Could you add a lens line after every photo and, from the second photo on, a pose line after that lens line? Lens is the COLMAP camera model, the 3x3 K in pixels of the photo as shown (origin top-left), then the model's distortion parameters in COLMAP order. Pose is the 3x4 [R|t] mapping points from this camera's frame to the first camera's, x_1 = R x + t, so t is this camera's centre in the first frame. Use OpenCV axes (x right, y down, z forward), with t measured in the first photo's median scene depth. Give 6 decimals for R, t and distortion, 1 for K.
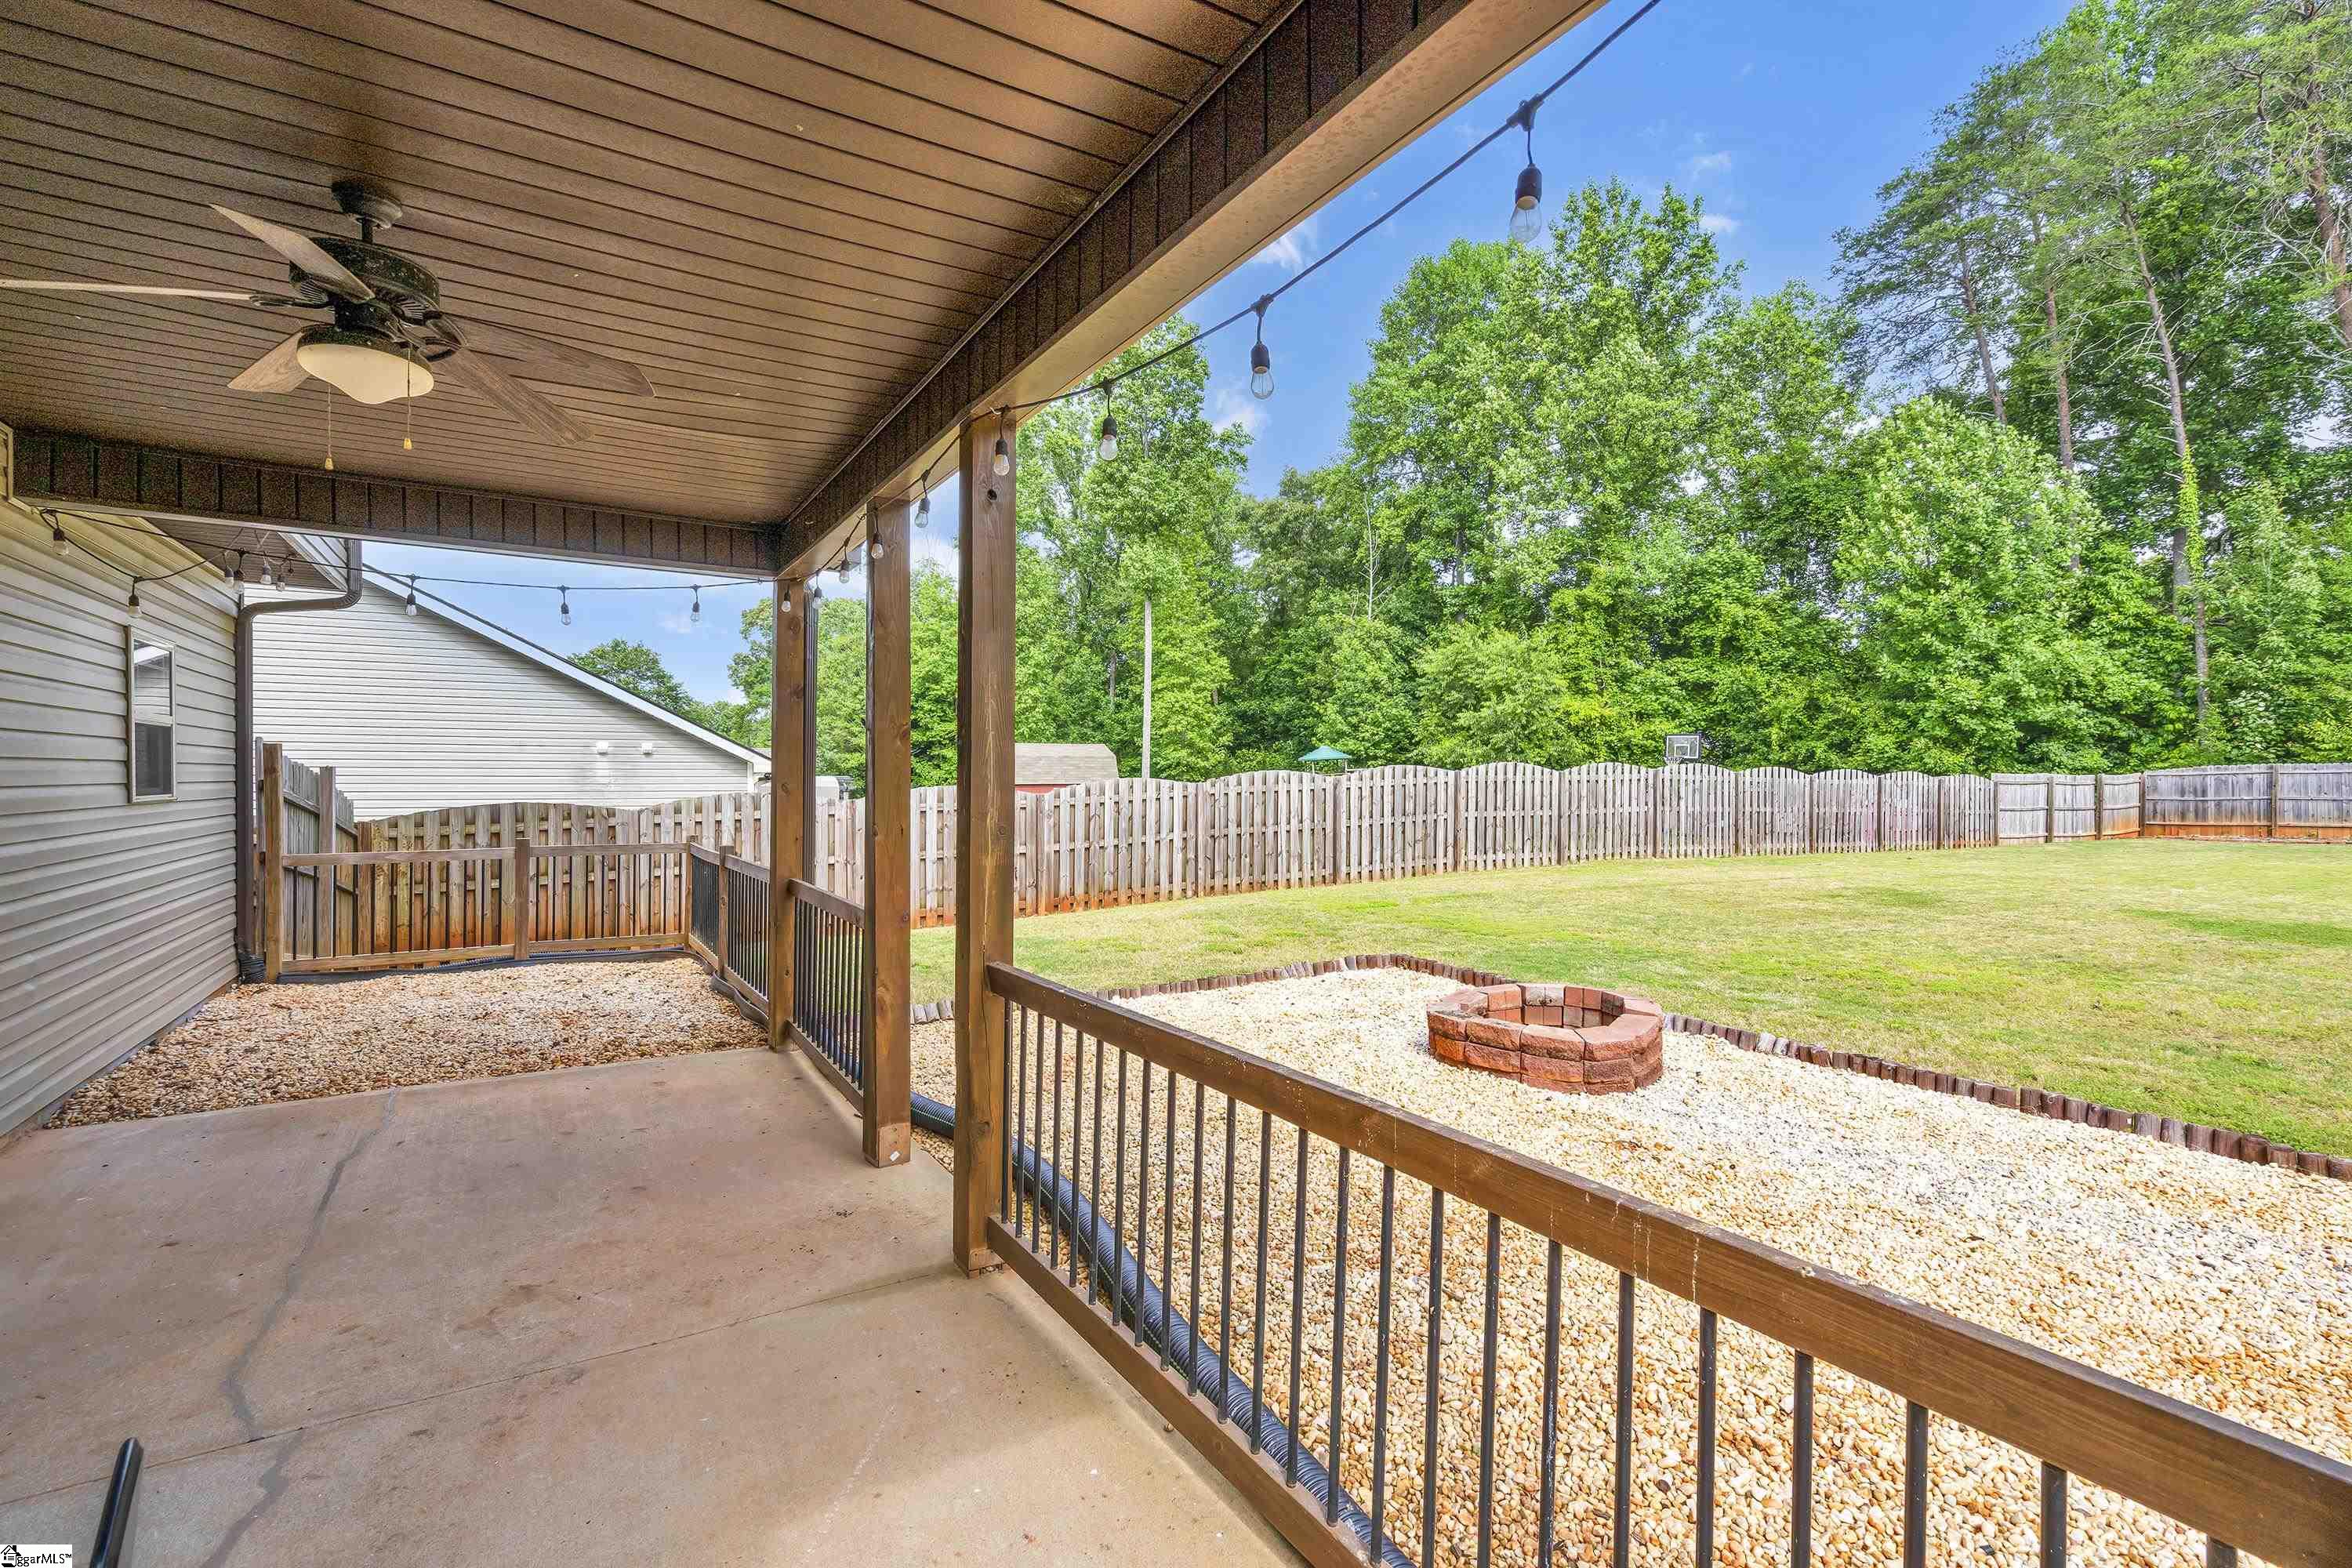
lens RADIAL K [[1072.6, 0, 1180.8], [0, 1072.6, 780.7], [0, 0, 1]] dist [-0.004874, 0.002521]
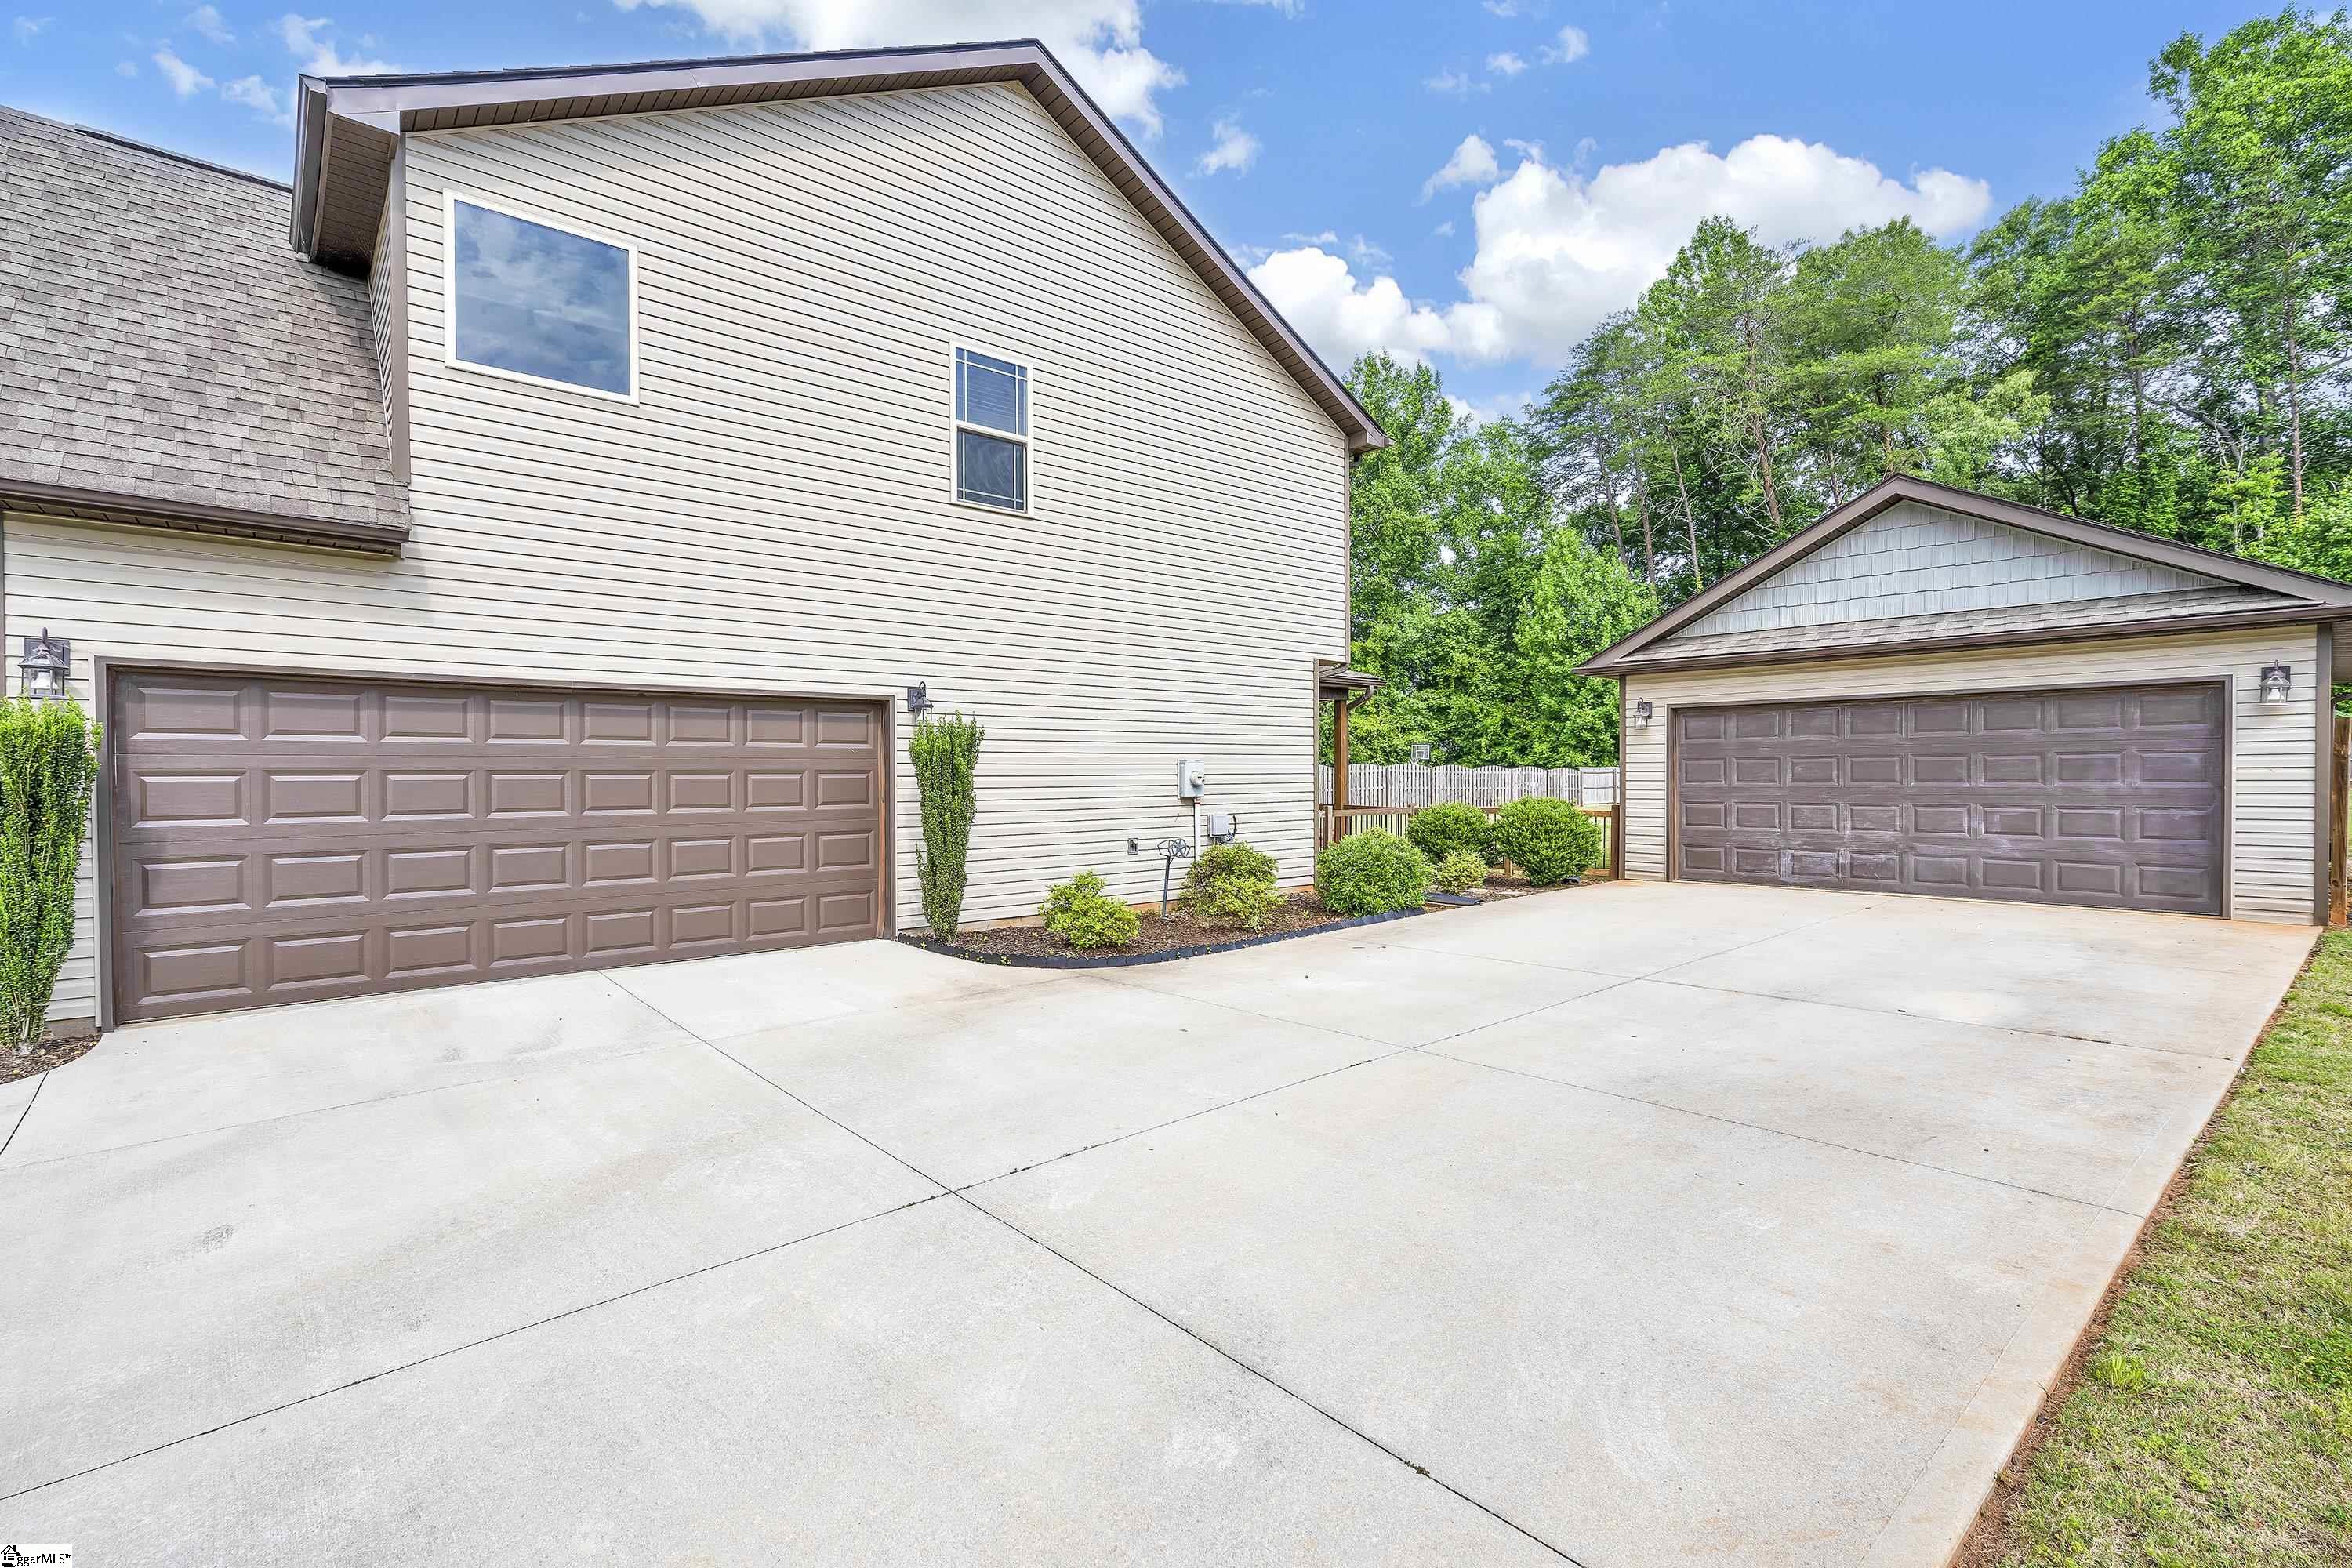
lens RADIAL K [[1072.6, 0, 1176.3], [0, 1072.6, 784.7], [0, 0, 1]] dist [-0.004874, 0.002521]
pose [[0.986036, -0.010753, 0.166182, -0.126062], [0.009903, 0.999933, 0.005941, 0.003554], [-0.166235, -0.004213, 0.986077, -0.406820]]
